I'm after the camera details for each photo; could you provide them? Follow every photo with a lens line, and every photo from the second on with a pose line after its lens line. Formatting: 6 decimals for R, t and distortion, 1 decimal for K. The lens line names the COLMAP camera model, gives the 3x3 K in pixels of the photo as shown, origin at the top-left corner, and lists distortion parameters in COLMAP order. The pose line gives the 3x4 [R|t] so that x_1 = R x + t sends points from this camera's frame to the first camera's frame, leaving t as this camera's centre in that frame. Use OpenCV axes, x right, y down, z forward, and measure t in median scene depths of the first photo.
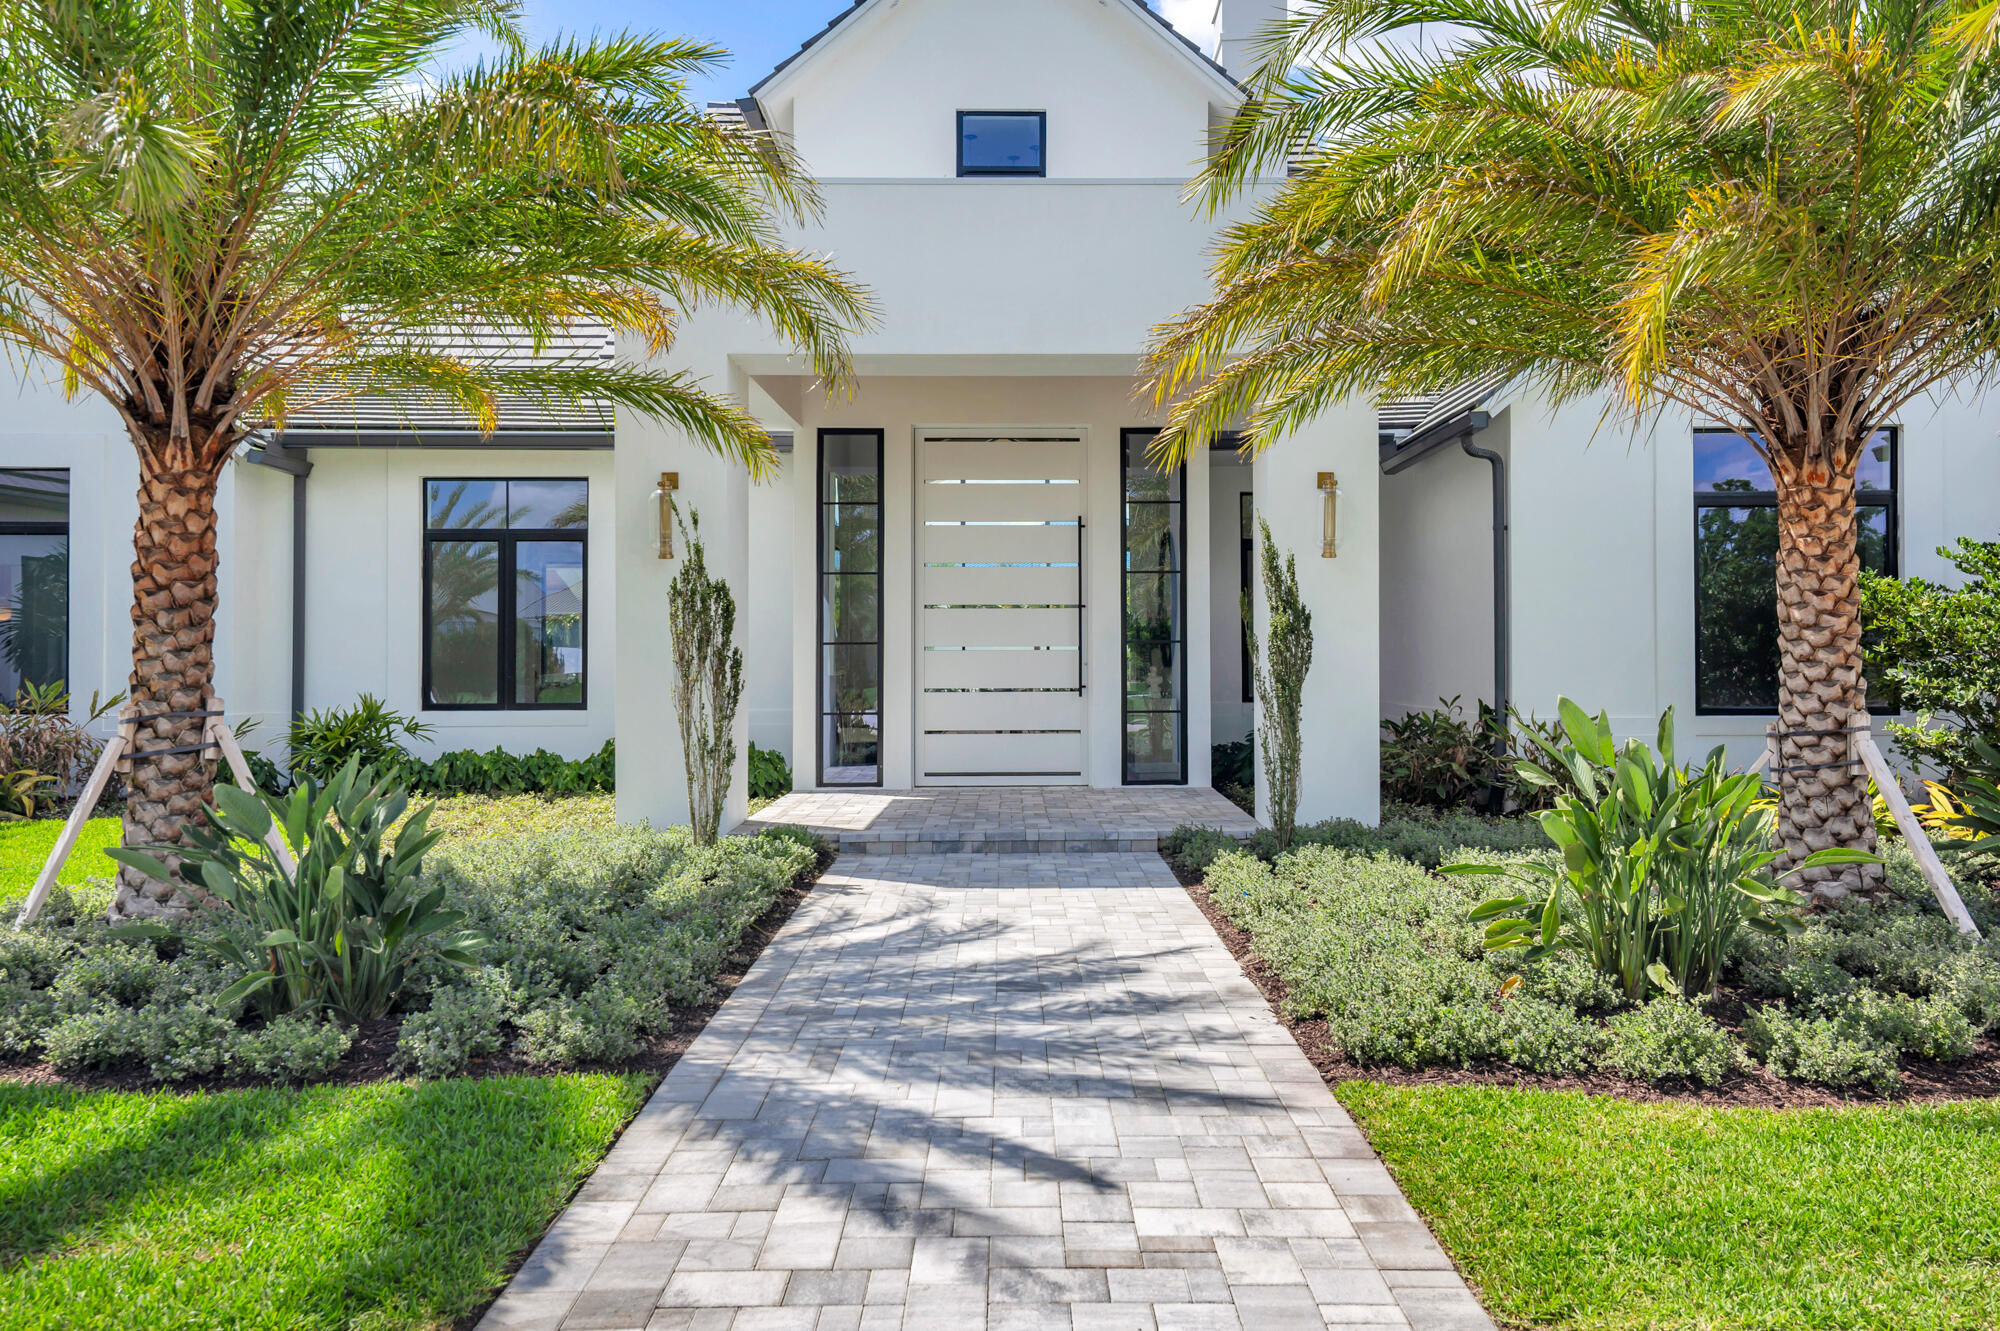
lens RADIAL K [[1537.5, 0, 1004.8], [0, 1537.5, 673.6], [0, 0, 1]] dist [0.042906, -0.000557]
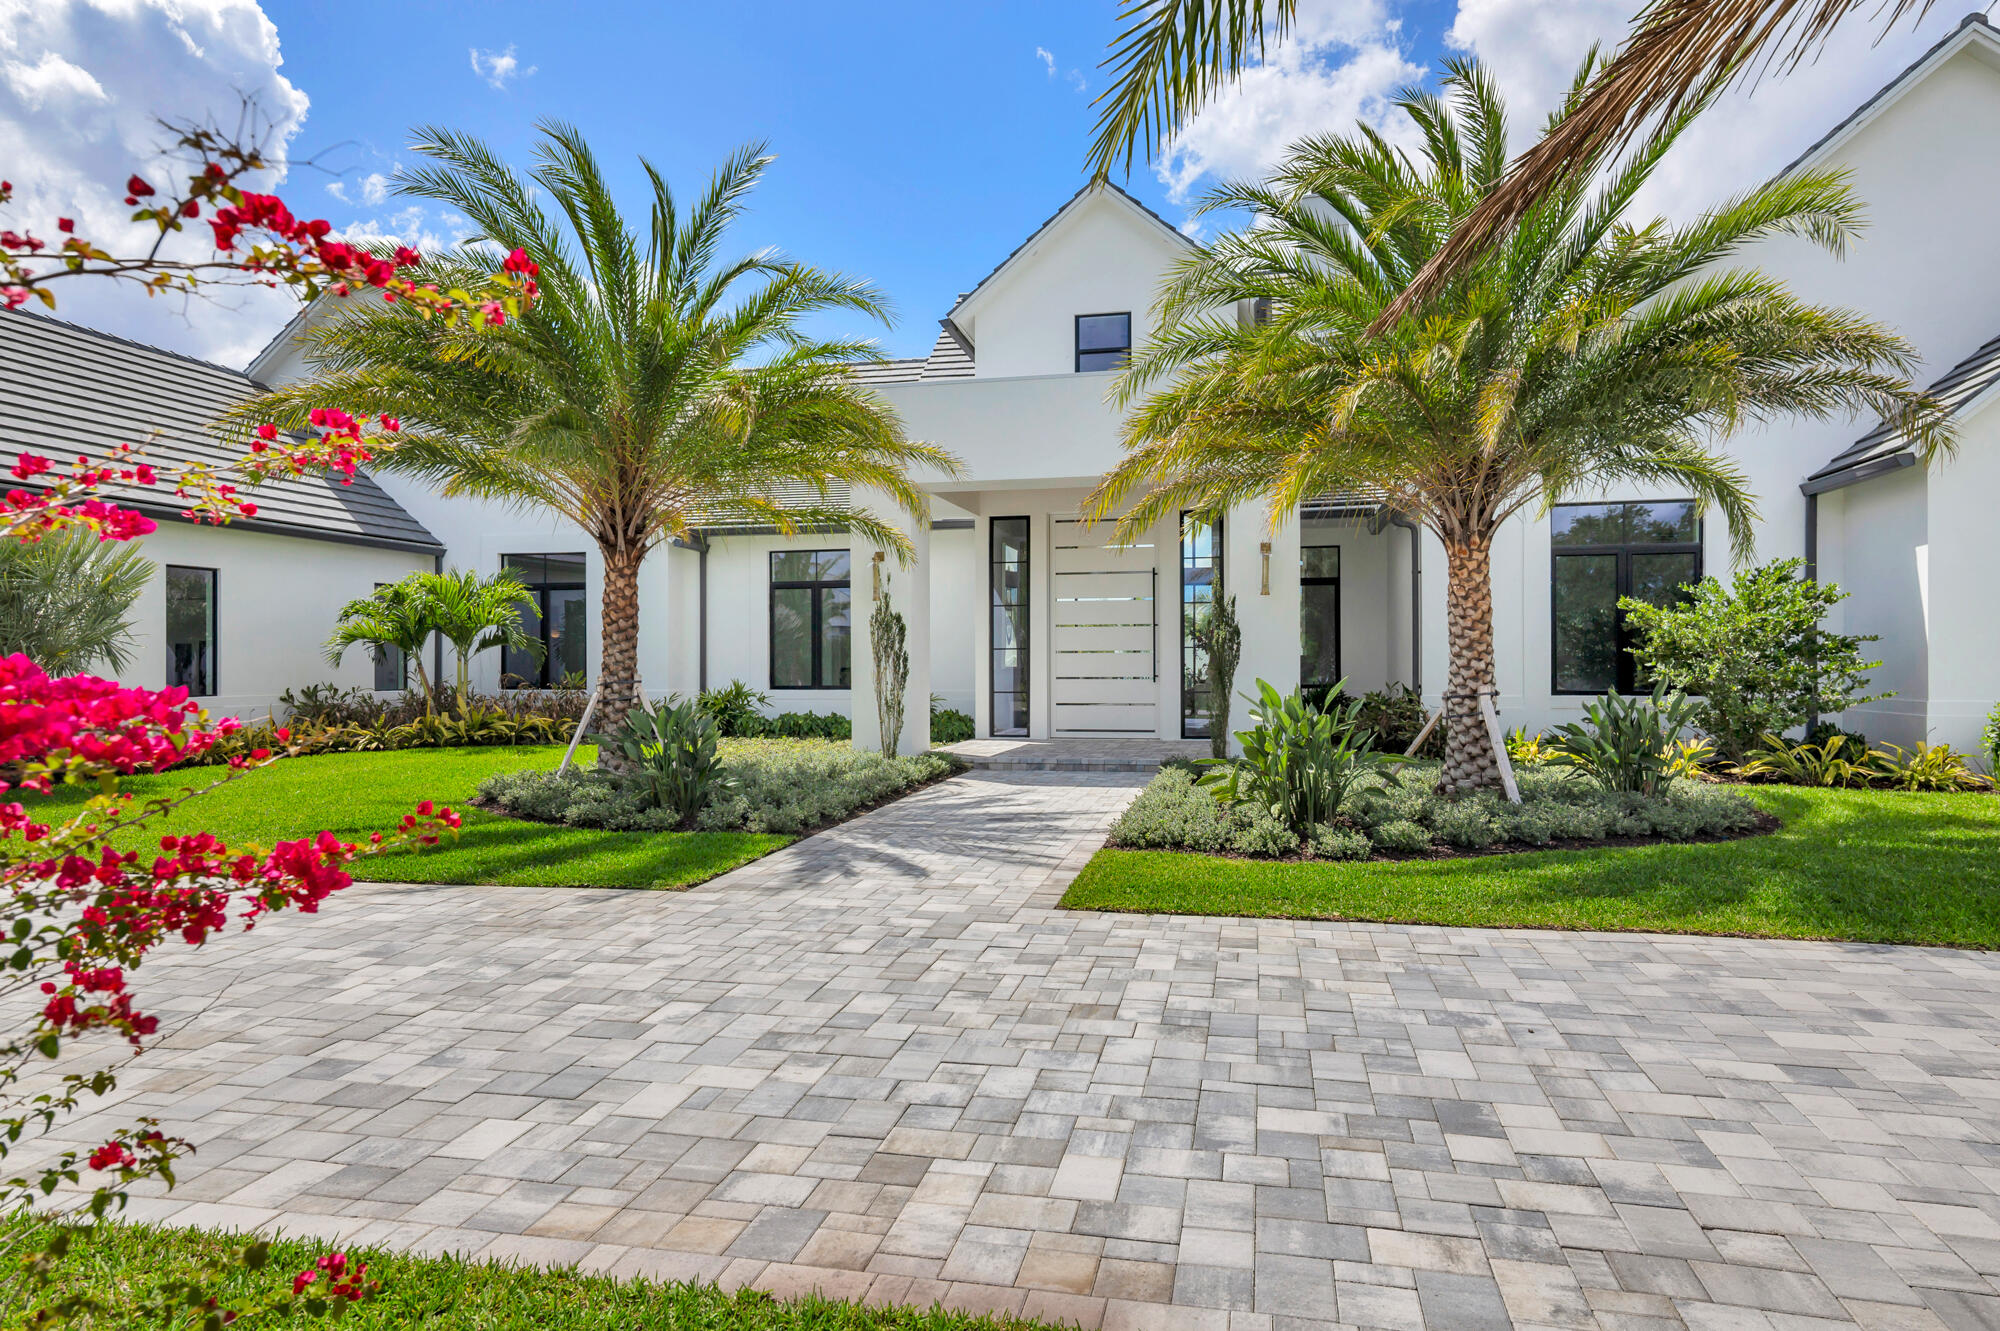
lens RADIAL K [[1216.3, 0, 996.4], [0, 1216.3, 736.7], [0, 0, 1]] dist [-0.026867, -0.000050]
pose [[0.974437, 0.013357, -0.224264, 0.316427], [-0.002200, 0.998750, 0.049929, 0.016134], [0.224650, -0.048159, 0.973249, -0.466018]]
